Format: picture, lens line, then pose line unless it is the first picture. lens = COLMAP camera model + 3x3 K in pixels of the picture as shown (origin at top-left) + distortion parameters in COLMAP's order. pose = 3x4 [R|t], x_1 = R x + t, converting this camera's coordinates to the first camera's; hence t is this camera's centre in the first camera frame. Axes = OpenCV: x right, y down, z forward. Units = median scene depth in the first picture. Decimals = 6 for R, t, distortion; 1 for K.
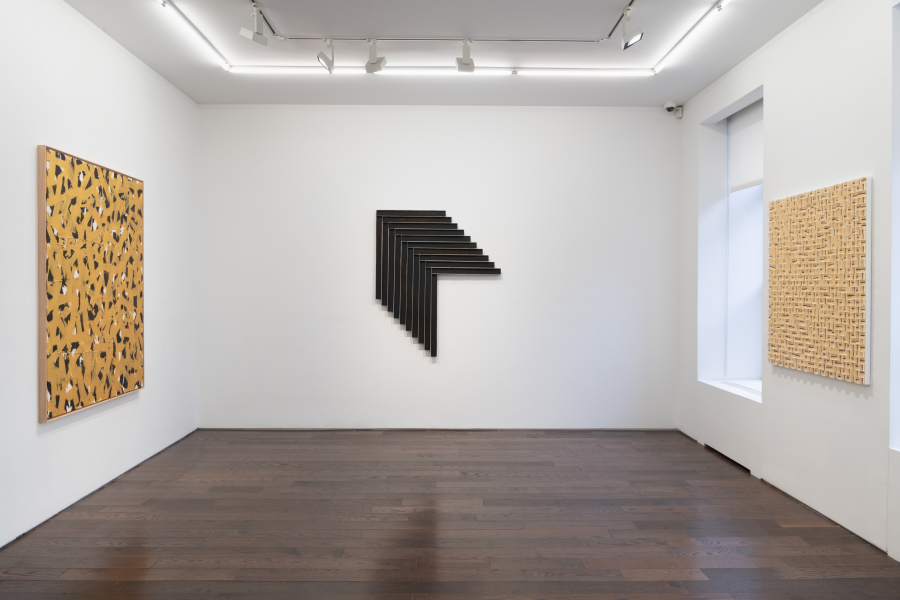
lens RADIAL K [[643.0, 0, 437.0], [0, 643.0, 292.9], [0, 0, 1]] dist [-0.008496, -0.002539]
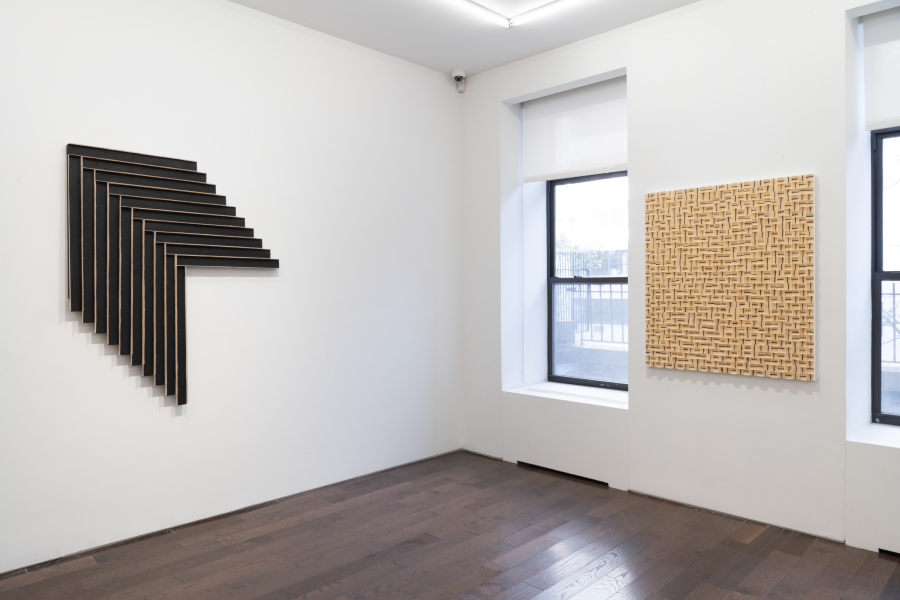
lens RADIAL K [[625.5, 0, 465.7], [0, 625.5, 296.2], [0, 0, 1]] dist [-0.019779, -0.001264]
pose [[0.694339, -0.017404, 0.719438, -0.250362], [0.013074, 0.999848, 0.011568, -0.005003], [-0.719529, 0.001374, 0.694461, 0.436684]]
